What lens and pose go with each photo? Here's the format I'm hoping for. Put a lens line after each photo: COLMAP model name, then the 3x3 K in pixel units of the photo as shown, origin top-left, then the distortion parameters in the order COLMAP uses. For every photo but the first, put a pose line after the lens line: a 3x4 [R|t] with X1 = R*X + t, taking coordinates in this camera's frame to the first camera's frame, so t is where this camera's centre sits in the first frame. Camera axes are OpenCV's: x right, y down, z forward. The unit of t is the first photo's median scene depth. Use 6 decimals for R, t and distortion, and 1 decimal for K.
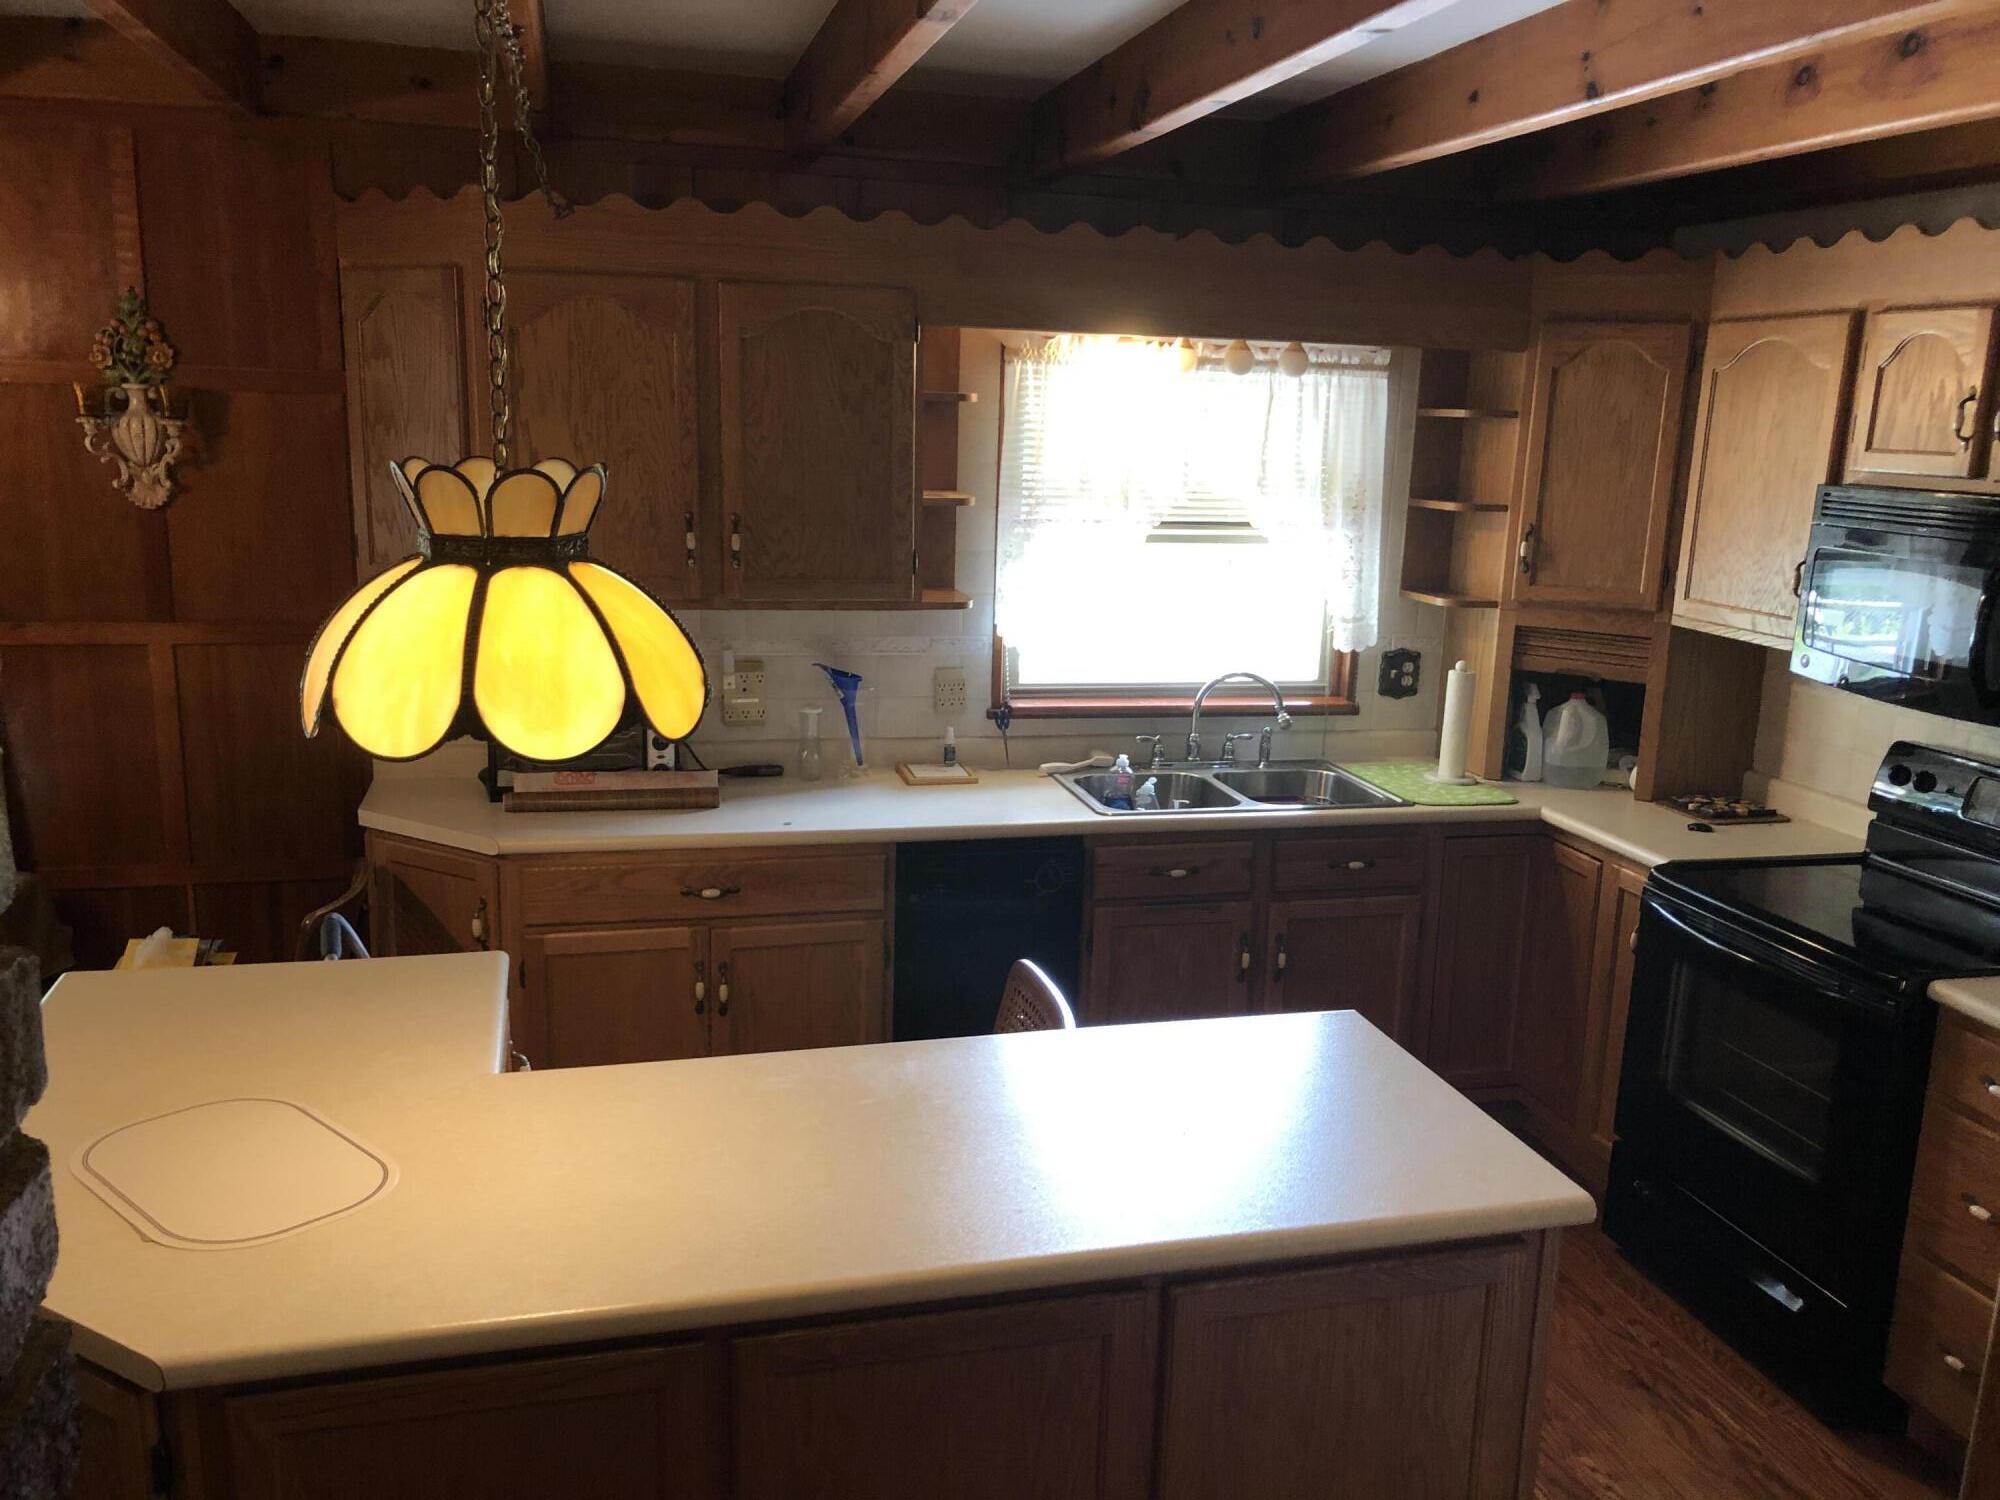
lens RADIAL K [[1645.7, 0, 995.5], [0, 1645.7, 758.3], [0, 0, 1]] dist [0.042032, -0.047381]
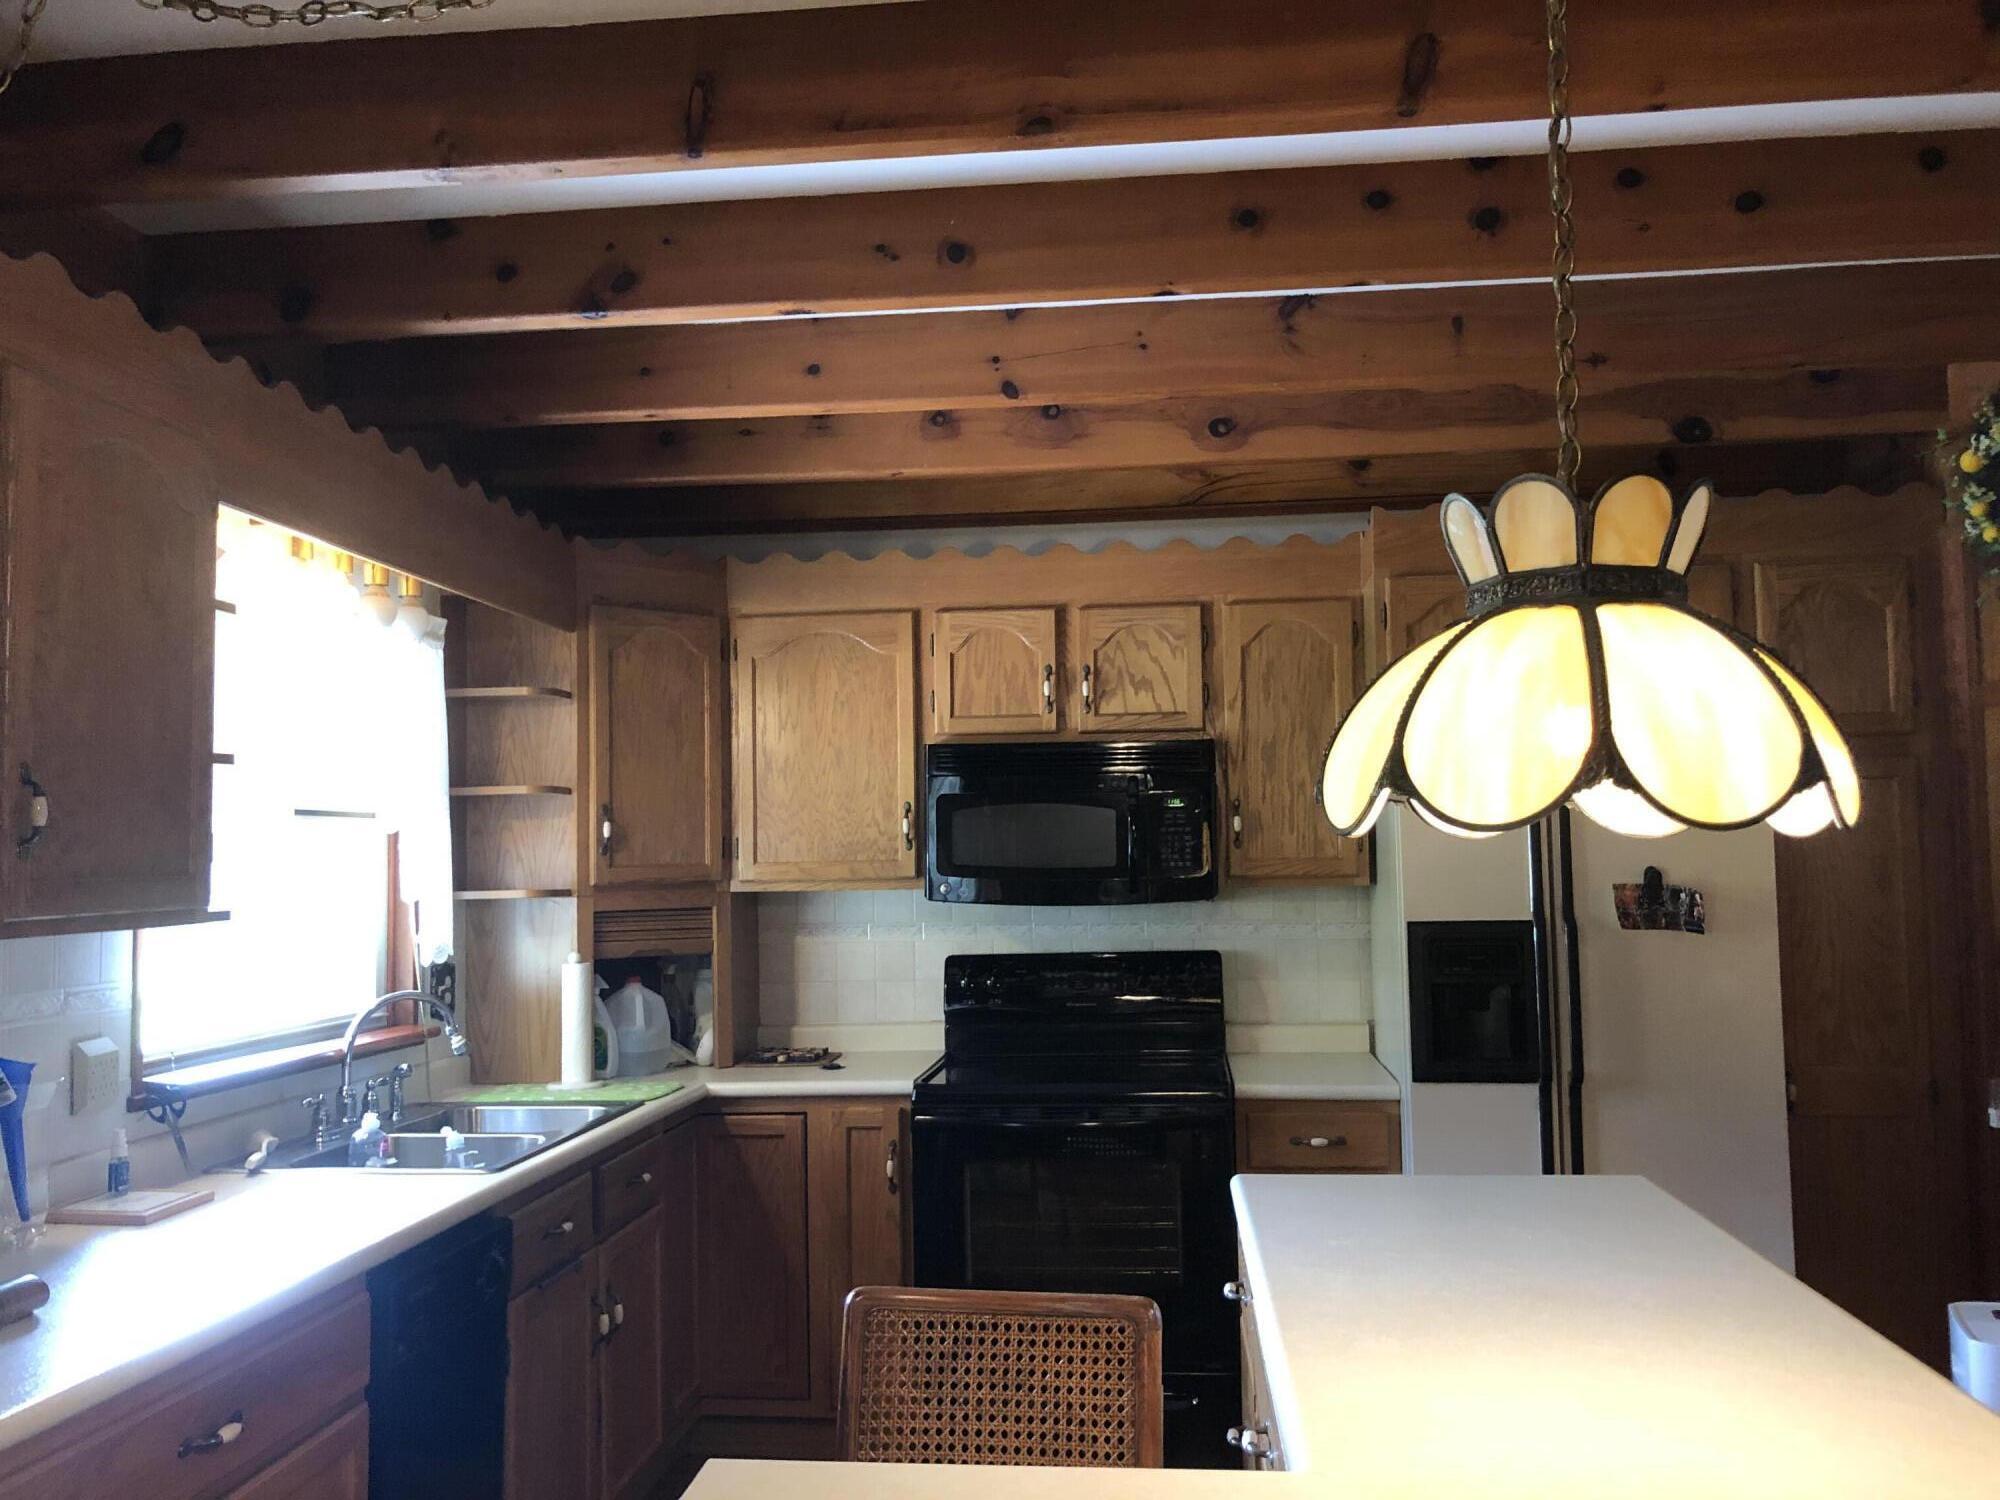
lens RADIAL K [[1645.7, 0, 997.9], [0, 1645.7, 747.7], [0, 0, 1]] dist [0.042032, -0.047381]
pose [[0.330686, 0.031454, 0.943216, -0.531643], [0.225362, 0.967898, -0.111287, -0.014610], [-0.916438, 0.249367, 0.312982, 0.493422]]
